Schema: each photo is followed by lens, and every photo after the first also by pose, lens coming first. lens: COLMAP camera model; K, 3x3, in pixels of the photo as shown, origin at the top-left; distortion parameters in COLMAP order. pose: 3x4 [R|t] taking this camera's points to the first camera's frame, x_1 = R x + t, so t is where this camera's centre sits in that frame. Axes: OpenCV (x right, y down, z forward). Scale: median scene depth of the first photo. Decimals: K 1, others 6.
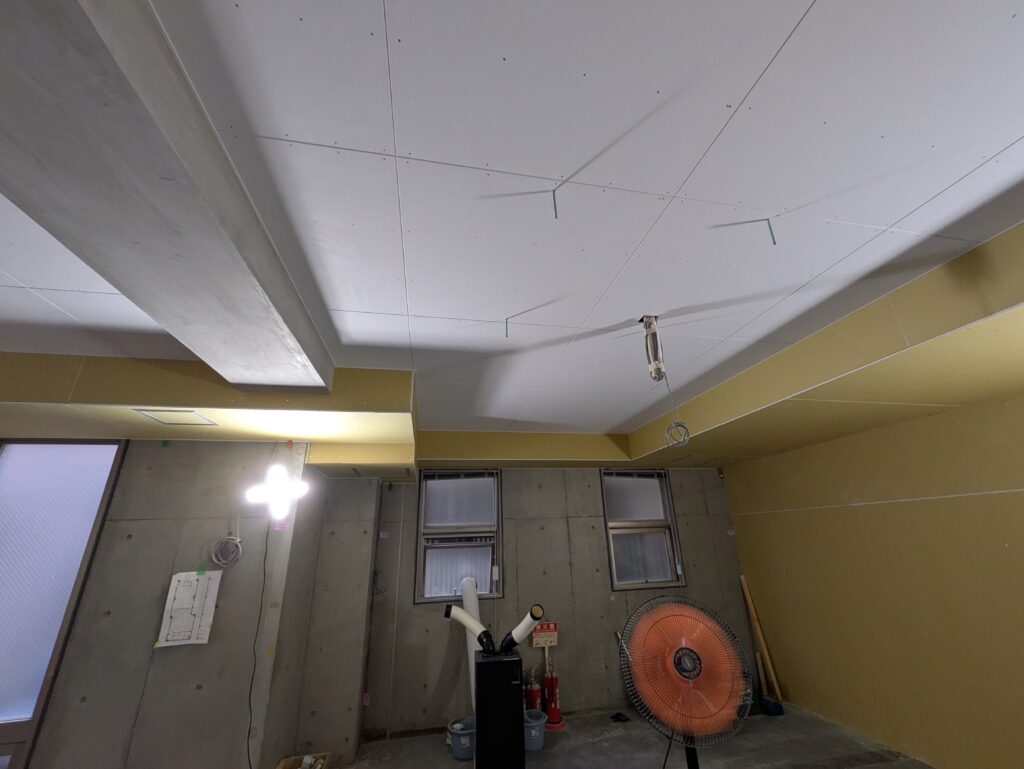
lens RADIAL K [[409.5, 0, 512.0], [0, 409.5, 384.5], [0, 0, 1]] dist [-0.000078, -0.000122]
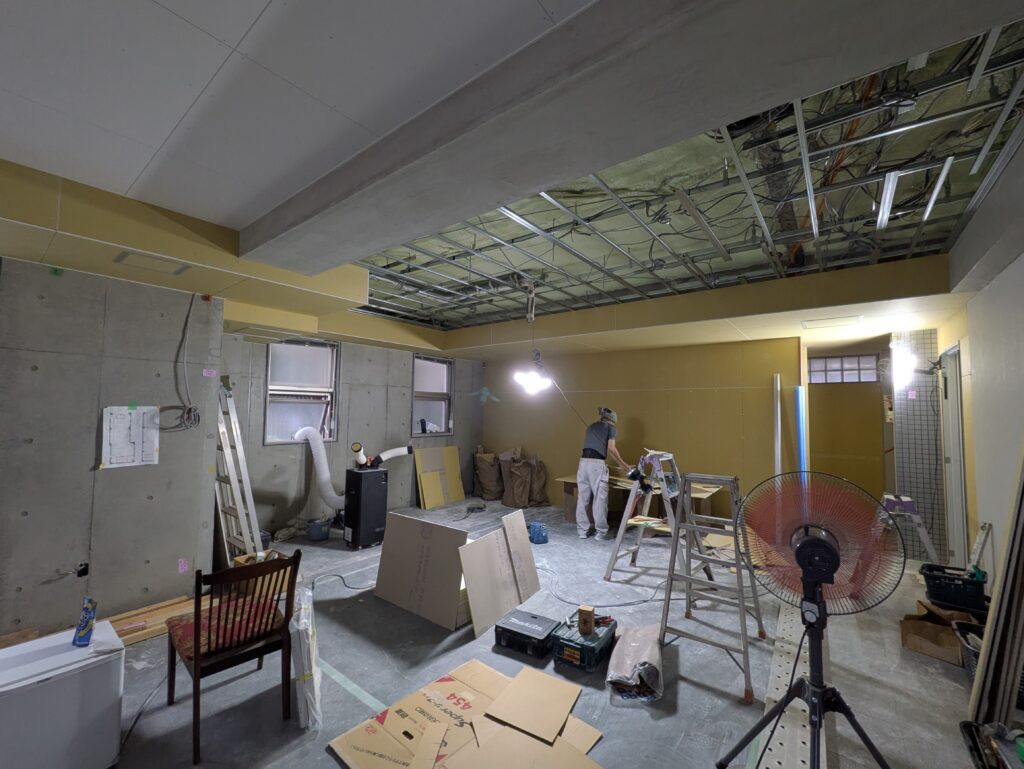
lens RADIAL K [[409.5, 0, 512.0], [0, 409.5, 384.5], [0, 0, 1]] dist [-0.000078, -0.000122]
pose [[0.759256, 0.079408, 0.645930, -0.422818], [-0.260062, 0.946857, 0.189287, -0.032433], [-0.596572, -0.311700, 0.739557, -0.212746]]
